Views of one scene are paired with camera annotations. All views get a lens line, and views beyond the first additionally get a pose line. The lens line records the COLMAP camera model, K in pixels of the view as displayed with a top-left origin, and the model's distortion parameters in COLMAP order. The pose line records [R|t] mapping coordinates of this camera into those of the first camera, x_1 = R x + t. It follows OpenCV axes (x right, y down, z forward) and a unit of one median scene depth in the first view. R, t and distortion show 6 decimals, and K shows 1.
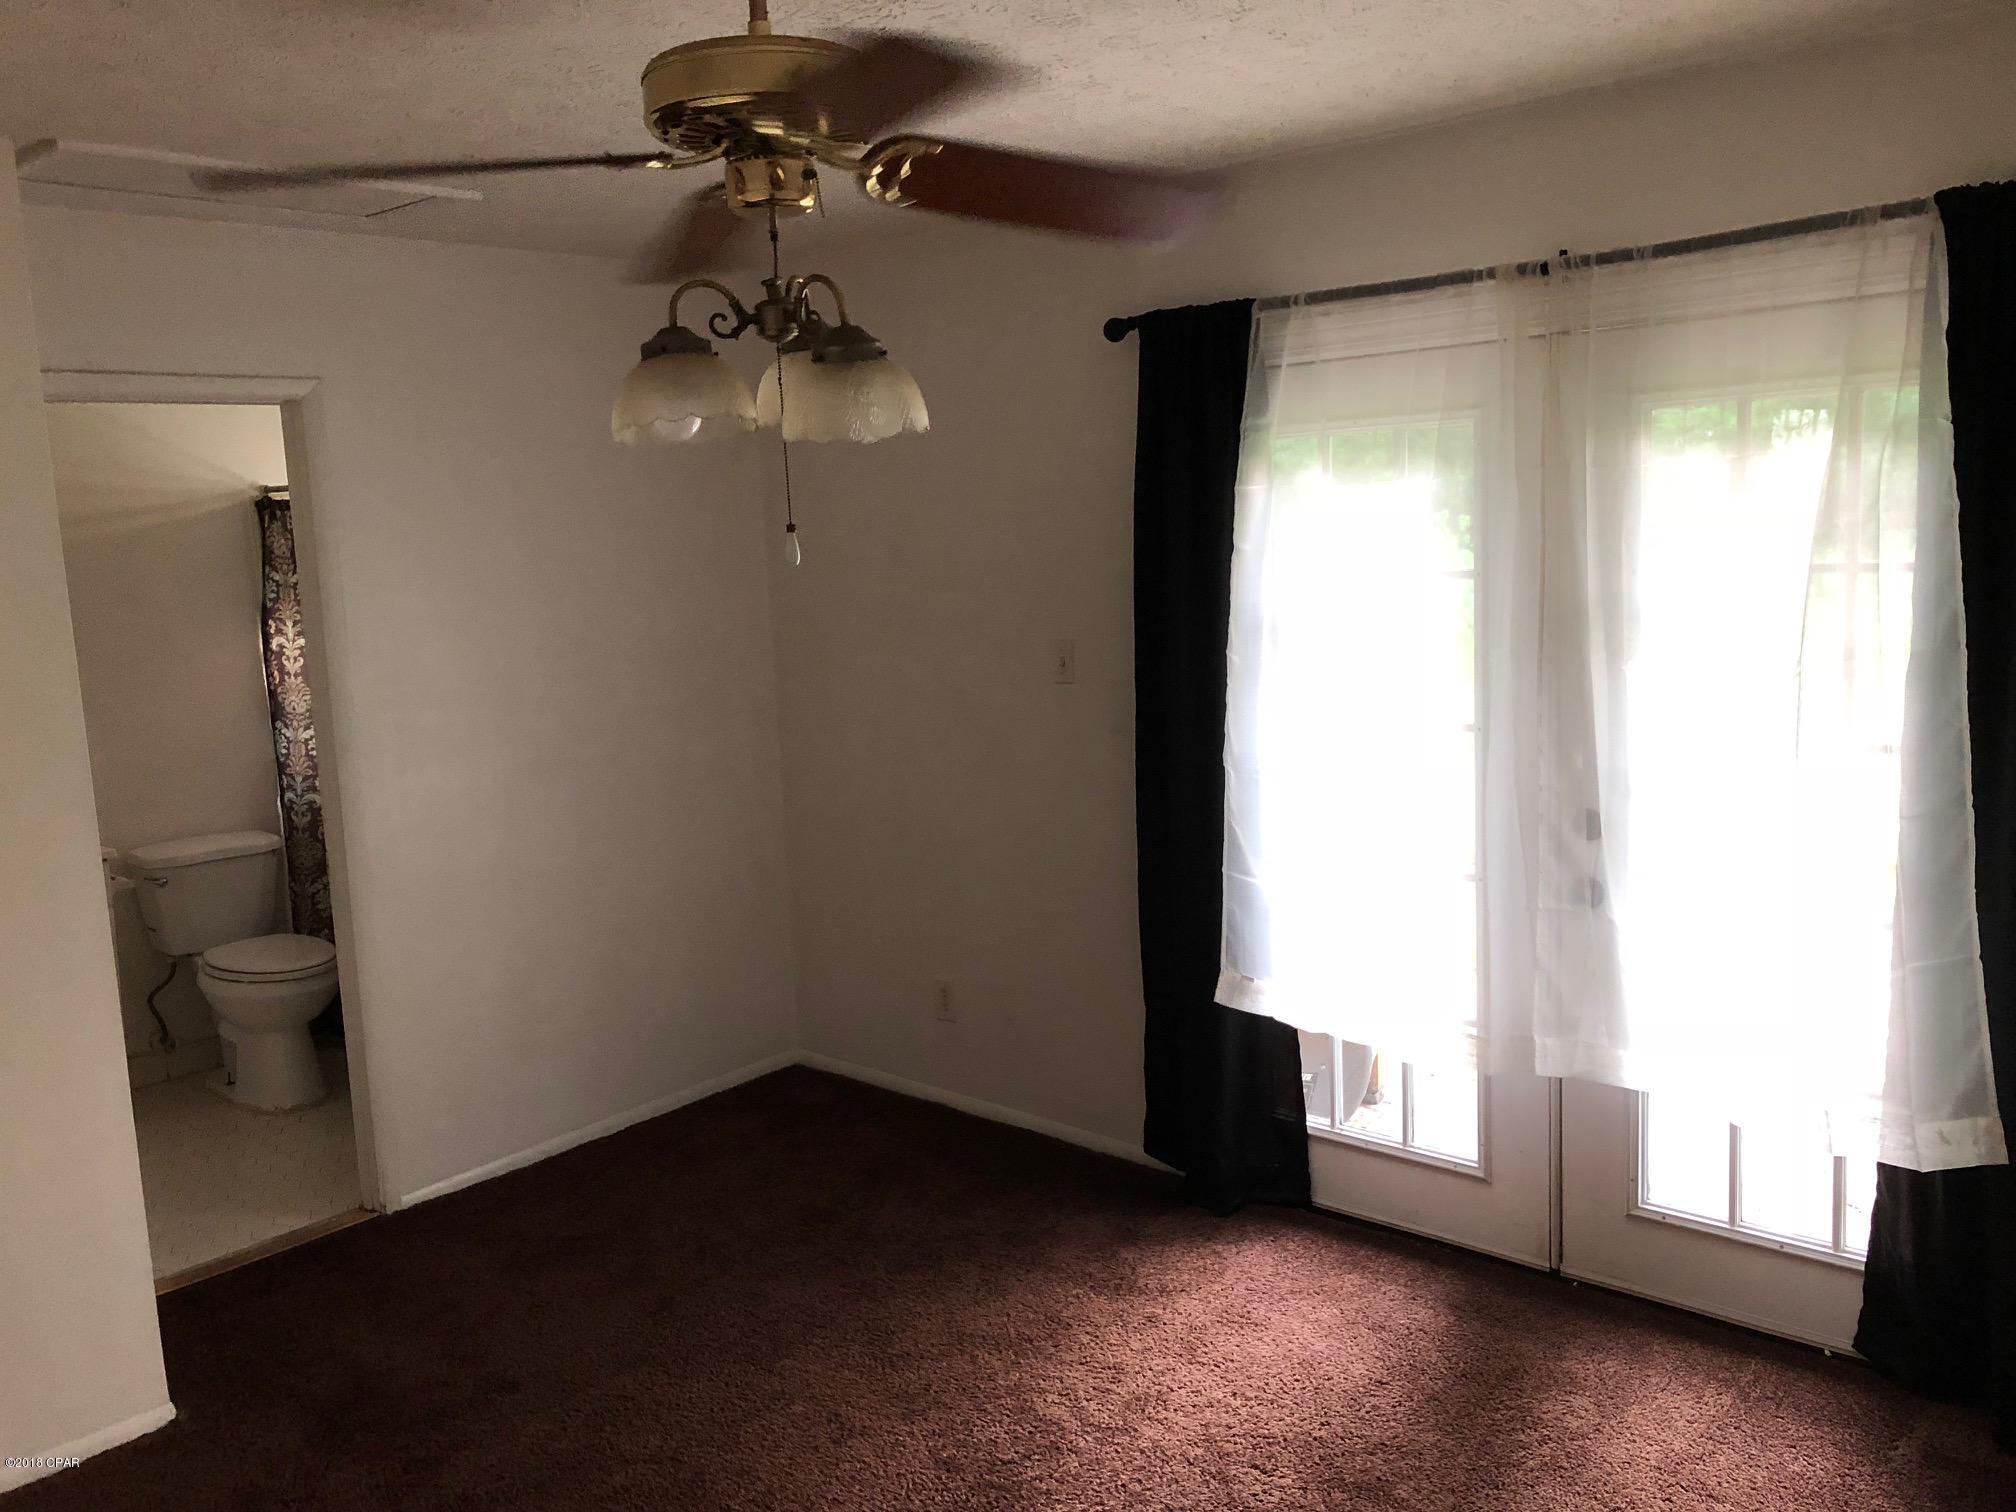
lens RADIAL K [[1636.3, 0, 1005.6], [0, 1636.3, 763.0], [0, 0, 1]] dist [0.002716, -0.007206]
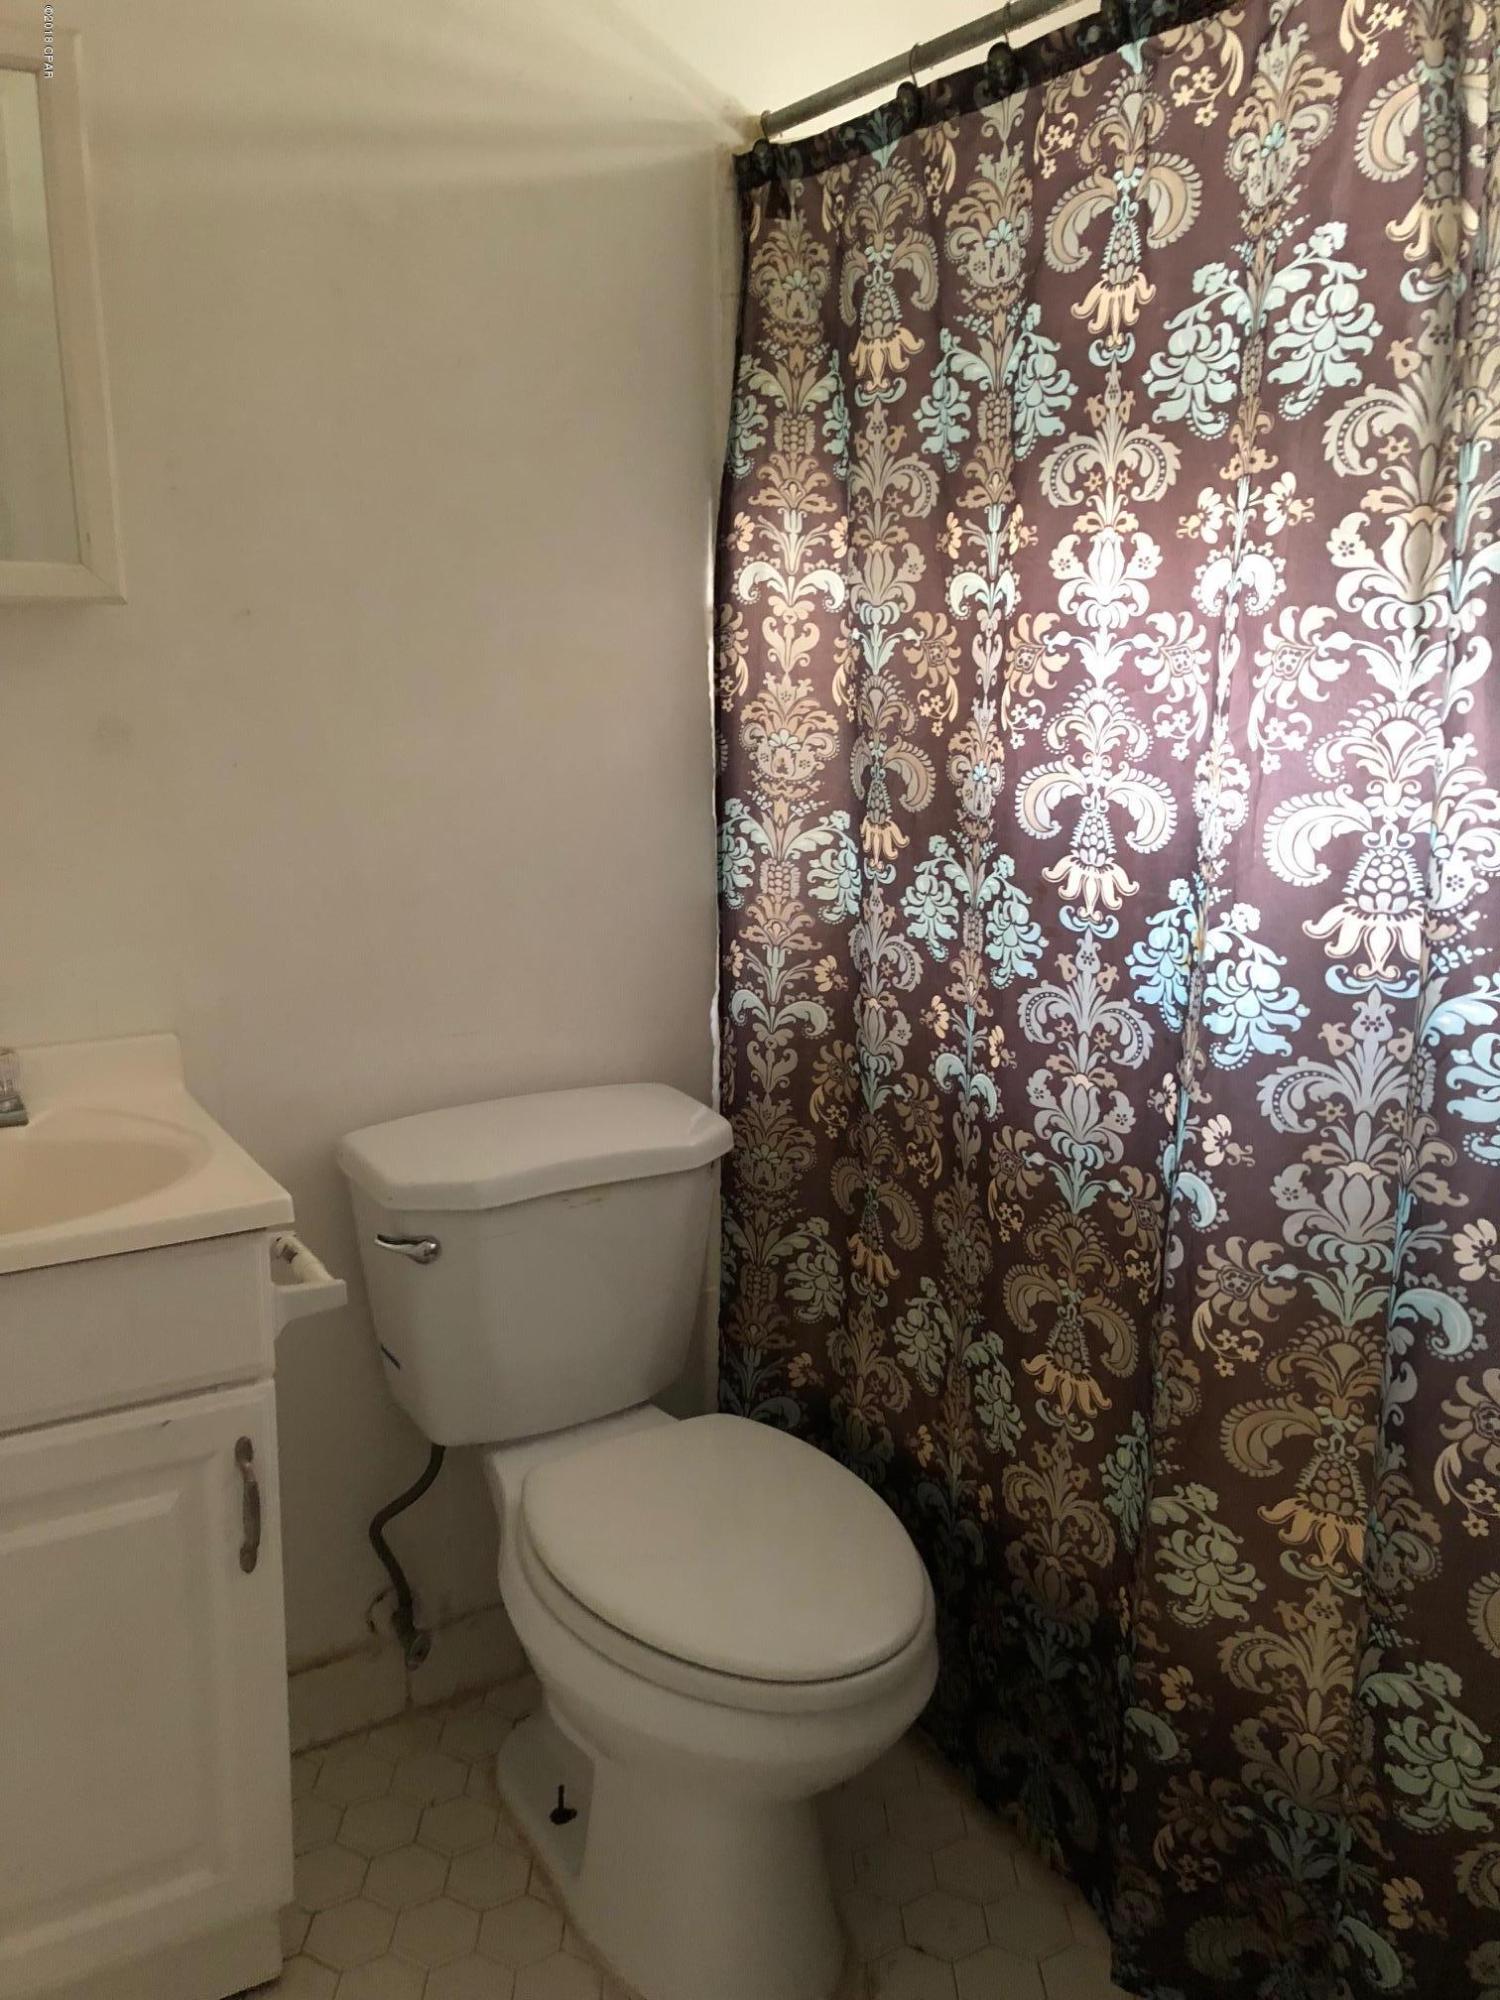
lens RADIAL K [[1623.3, 0, 749.6], [0, 1623.3, 995.6], [0, 0, 1]] dist [0.002716, -0.007206]
pose [[0.957907, 0.102611, -0.268116, -0.340823], [-0.080233, 0.992413, 0.093157, -0.015840], [0.275641, -0.067724, 0.958872, 0.651442]]
